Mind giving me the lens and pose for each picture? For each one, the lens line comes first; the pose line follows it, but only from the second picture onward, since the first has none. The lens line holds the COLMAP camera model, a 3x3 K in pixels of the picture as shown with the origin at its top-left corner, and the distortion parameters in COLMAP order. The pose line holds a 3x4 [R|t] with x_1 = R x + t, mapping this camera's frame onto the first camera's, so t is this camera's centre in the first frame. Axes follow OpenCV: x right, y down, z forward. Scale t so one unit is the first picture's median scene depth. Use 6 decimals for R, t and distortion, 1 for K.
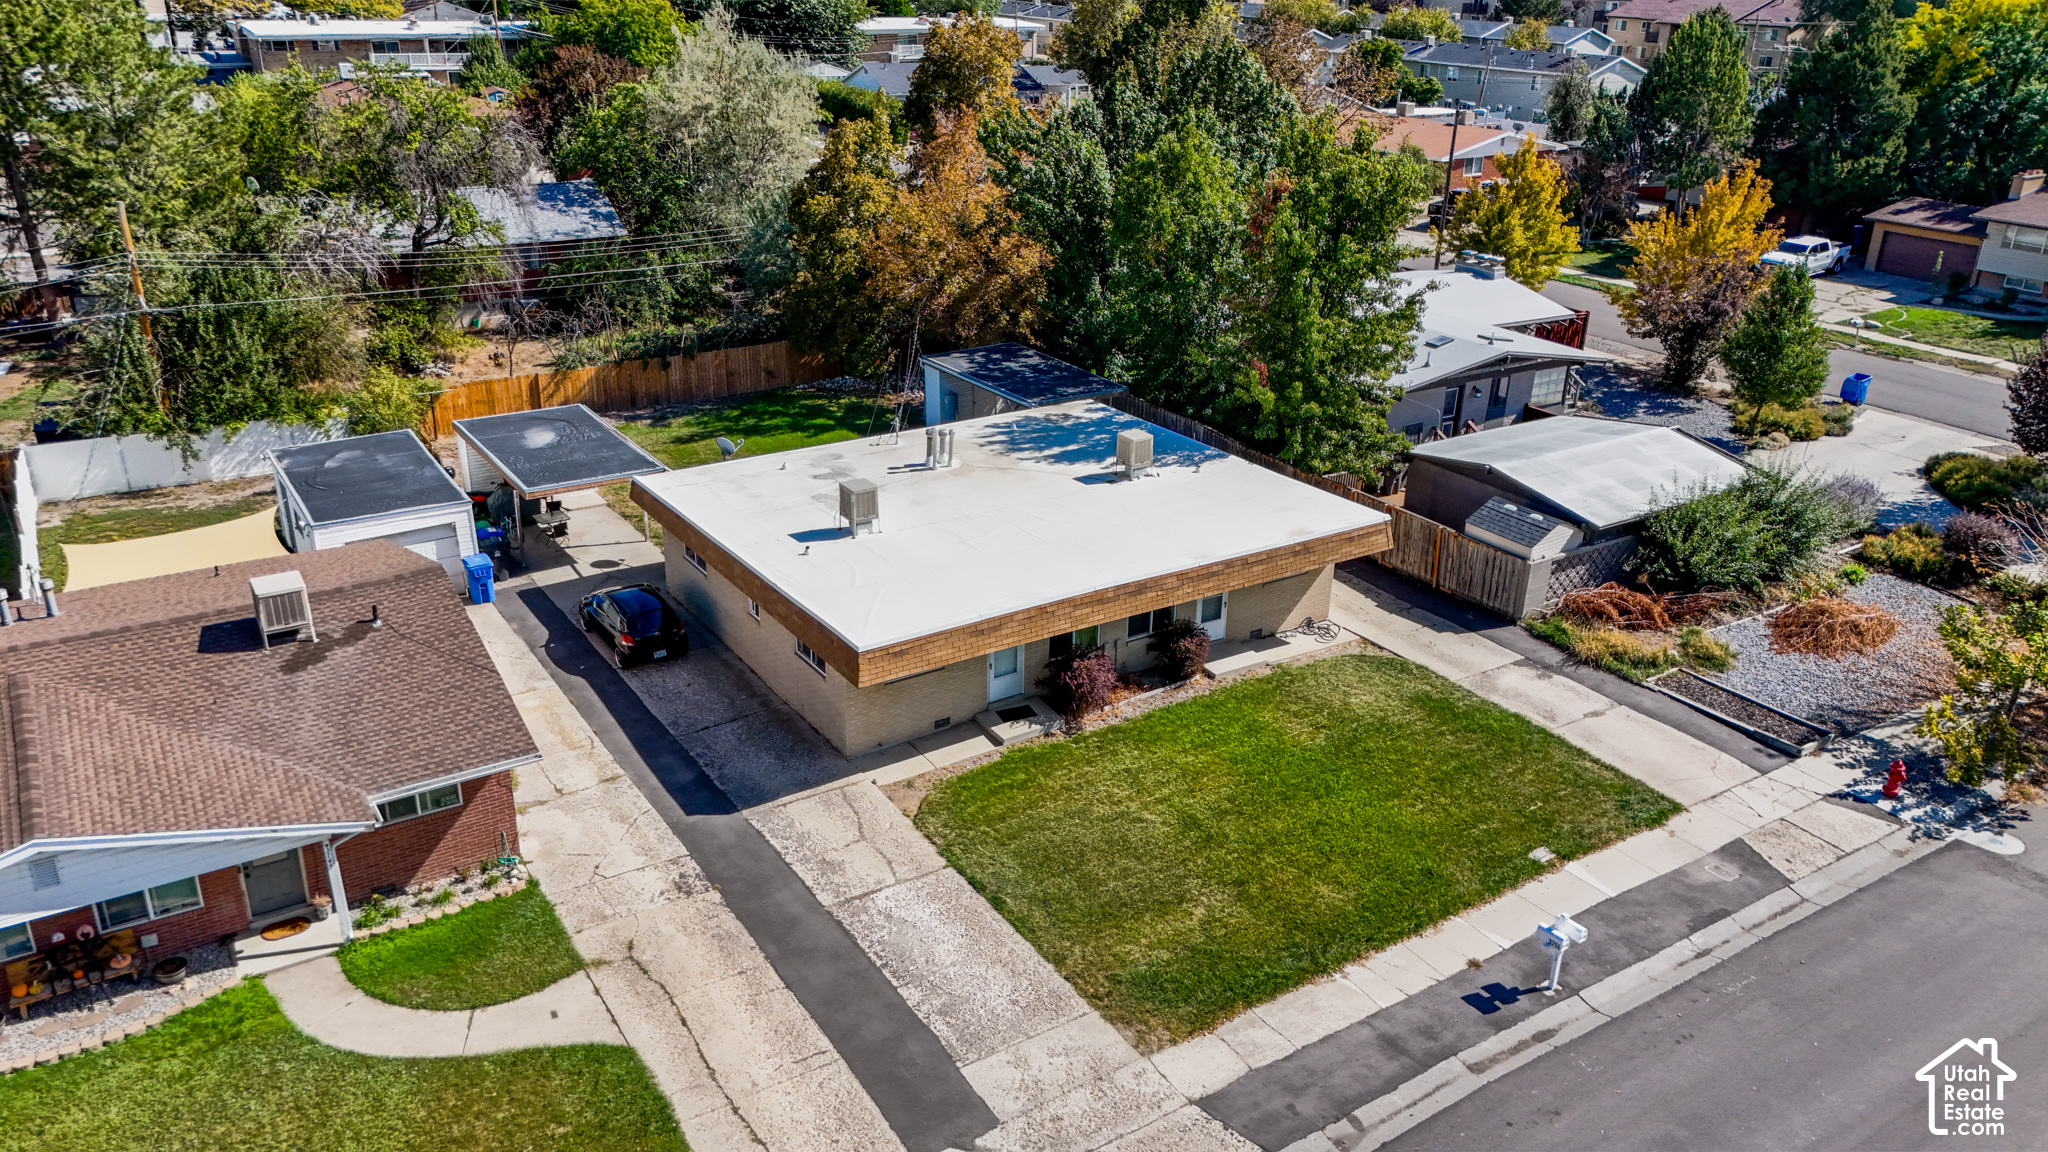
lens RADIAL K [[1504.5, 0, 1024.0], [0, 1504.5, 576.0], [0, 0, 1]] dist [0.063233, -0.050631]
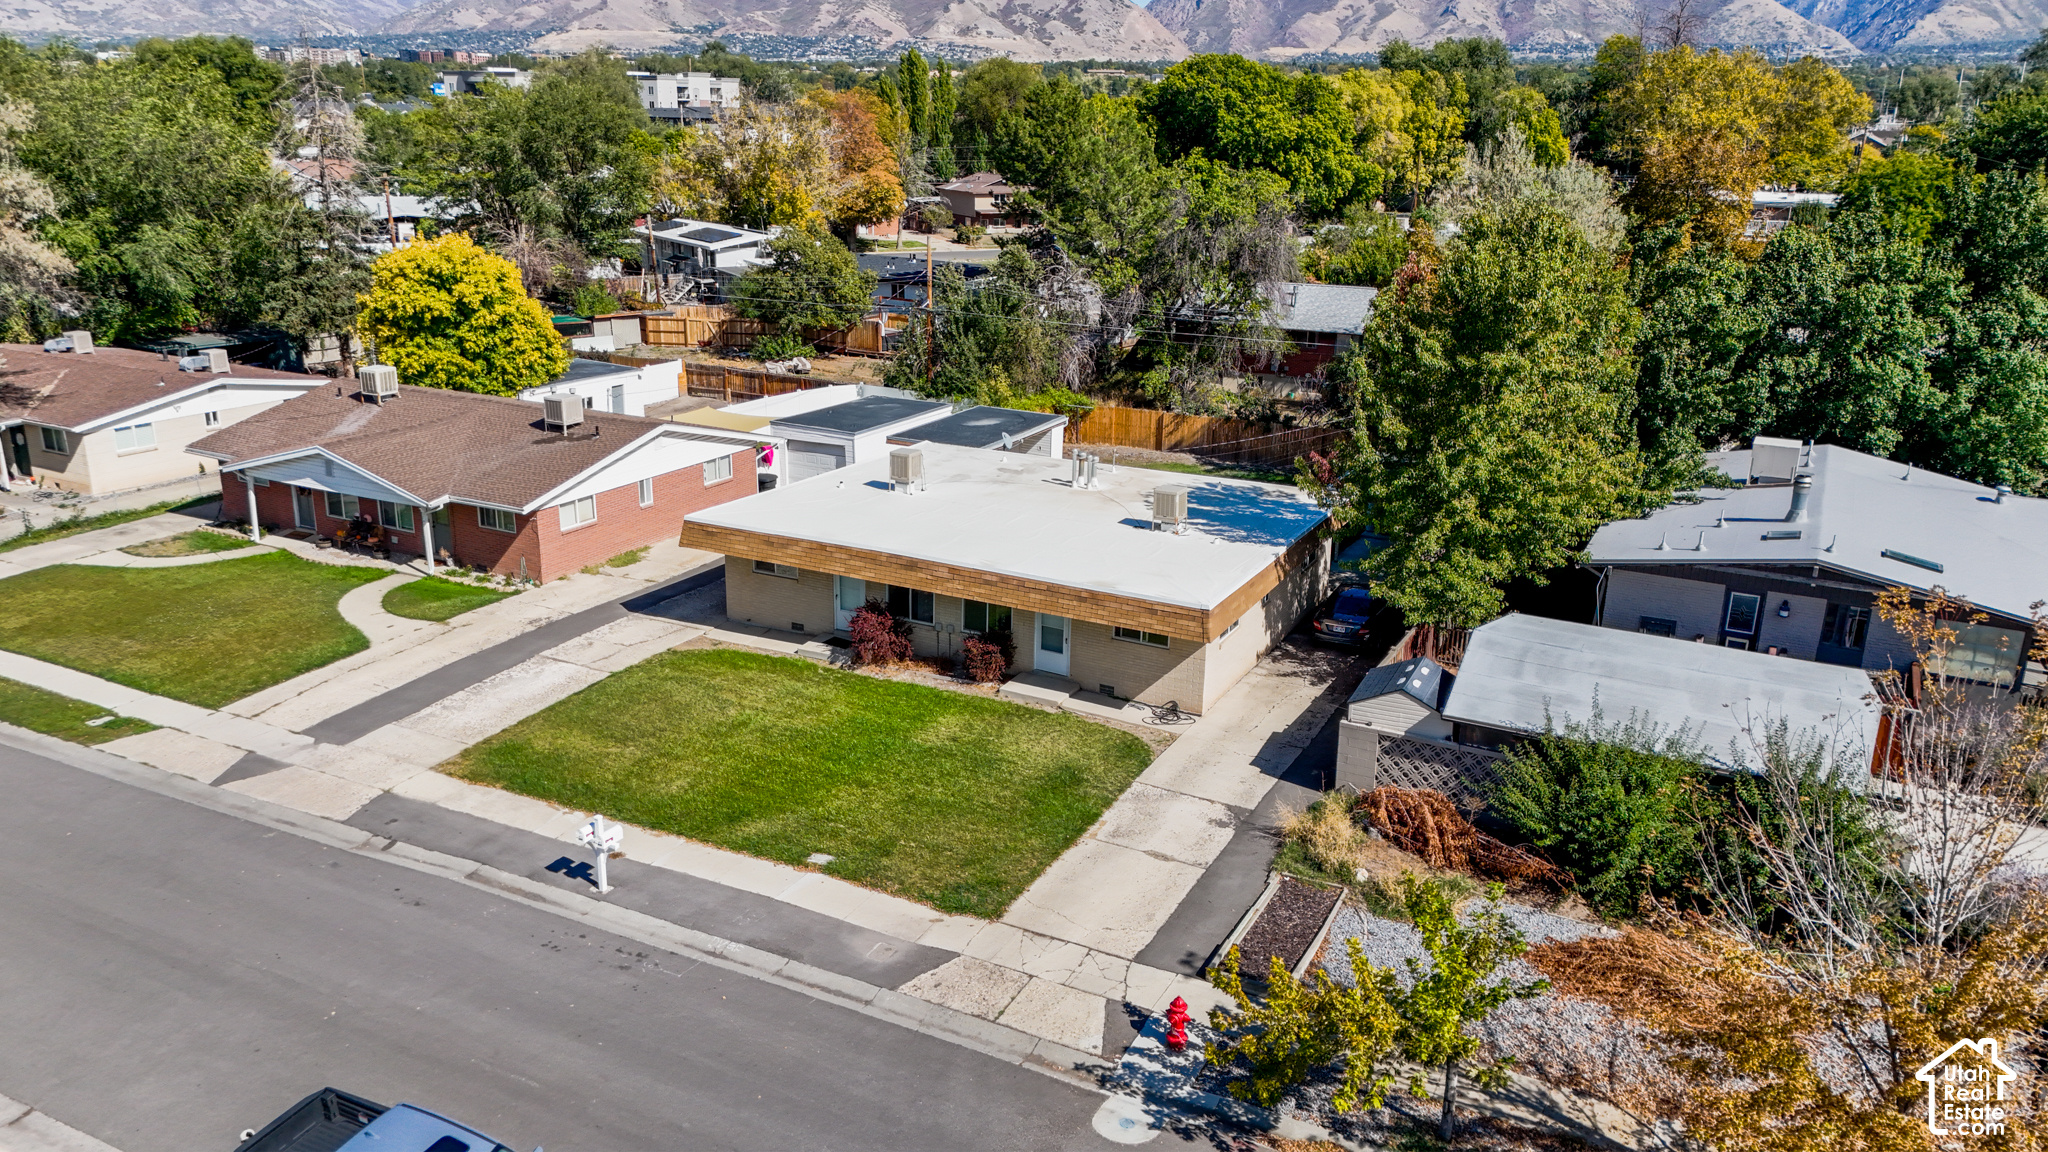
lens RADIAL K [[1504.5, 0, 1024.0], [0, 1504.5, 576.0], [0, 0, 1]] dist [0.063233, -0.050631]
pose [[0.492572, 0.246532, -0.834623, 1.066015], [-0.347558, 0.934963, 0.071051, -0.093599], [0.797857, 0.255082, 0.546220, 0.474188]]
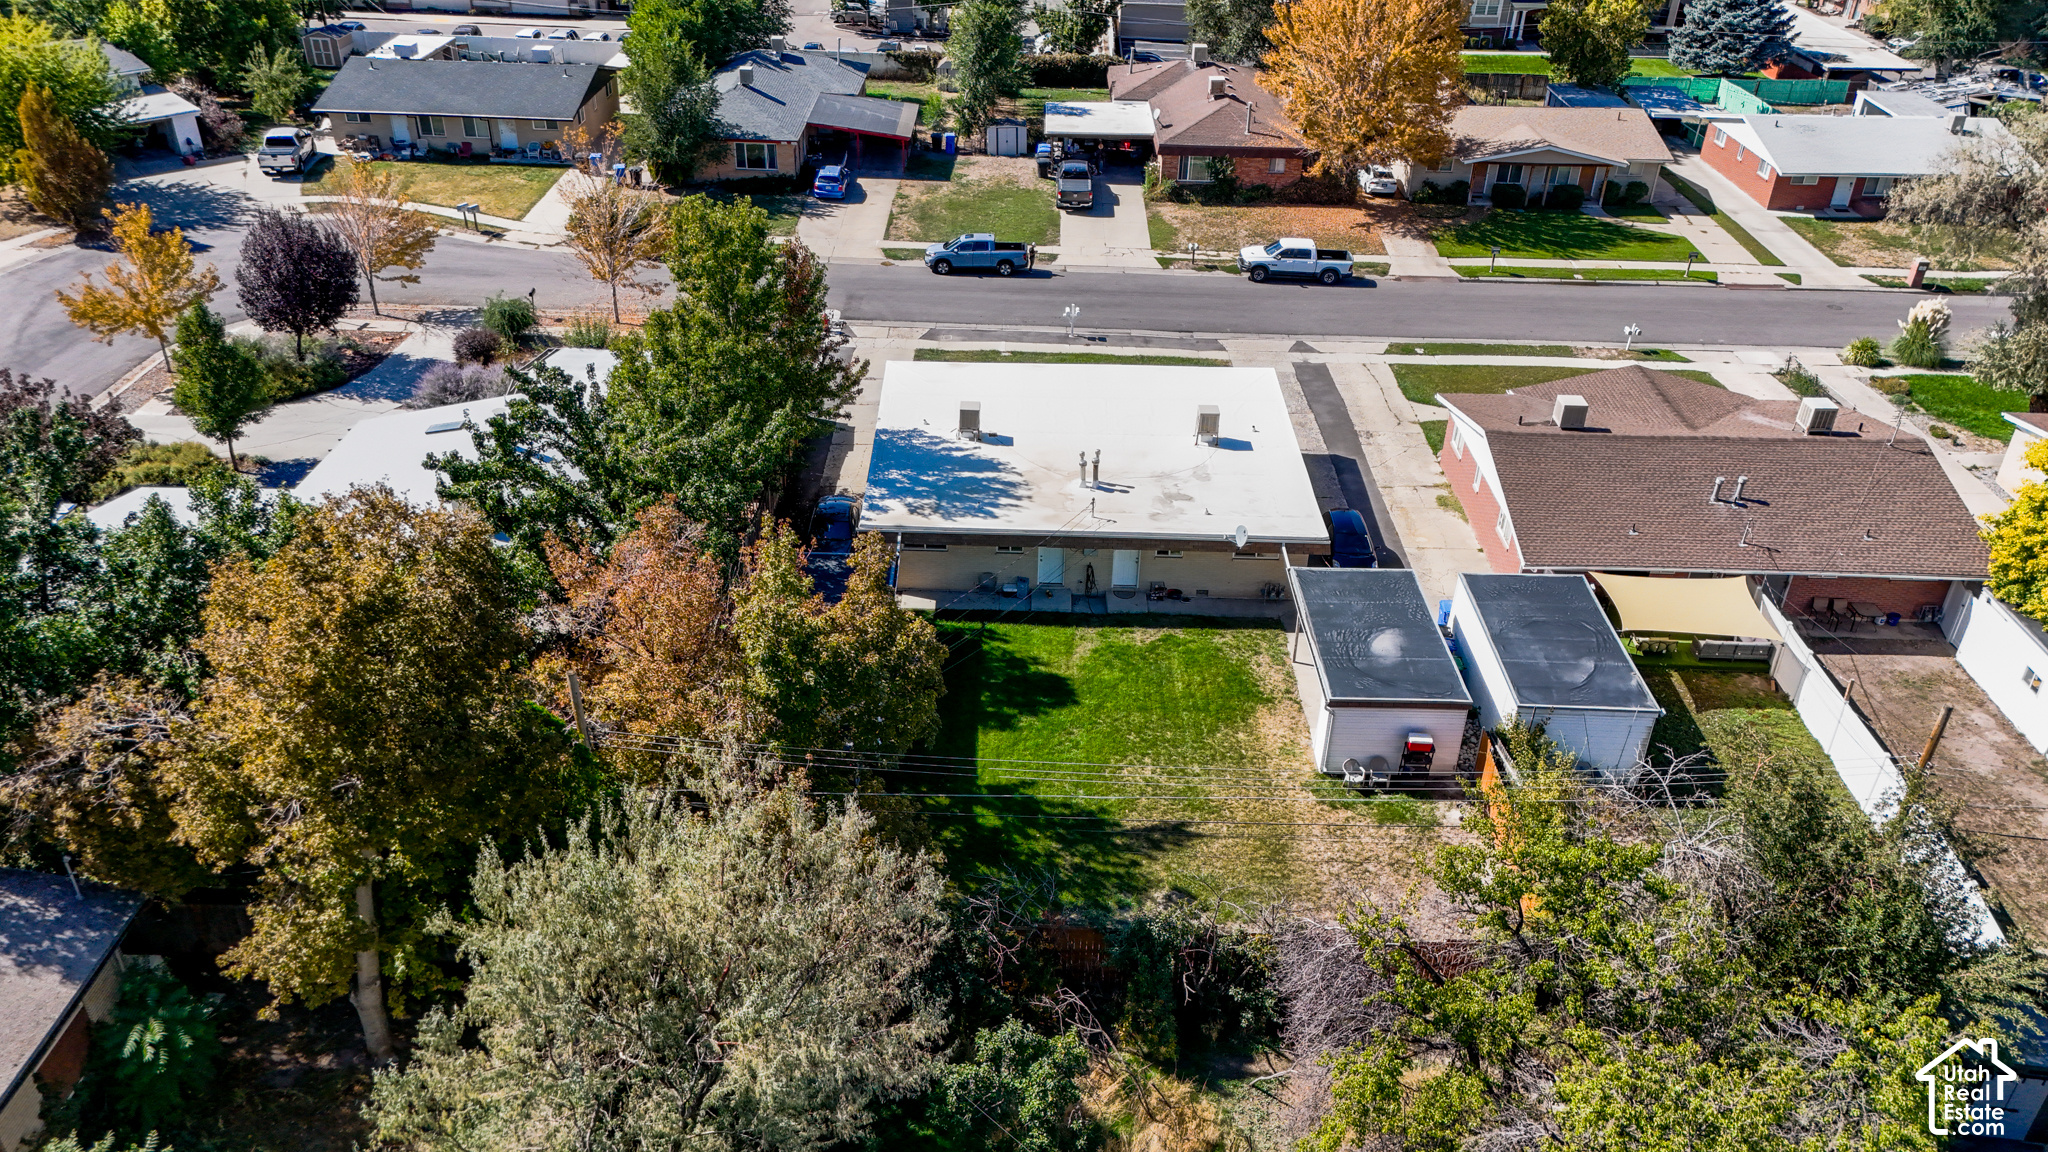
lens RADIAL K [[1504.5, 0, 1024.0], [0, 1504.5, 576.0], [0, 0, 1]] dist [0.063233, -0.050631]
pose [[-0.832397, -0.319306, 0.452945, -0.729751], [0.181922, 0.614589, 0.767584, -1.206573], [-0.523469, 0.721335, -0.453493, 2.029867]]
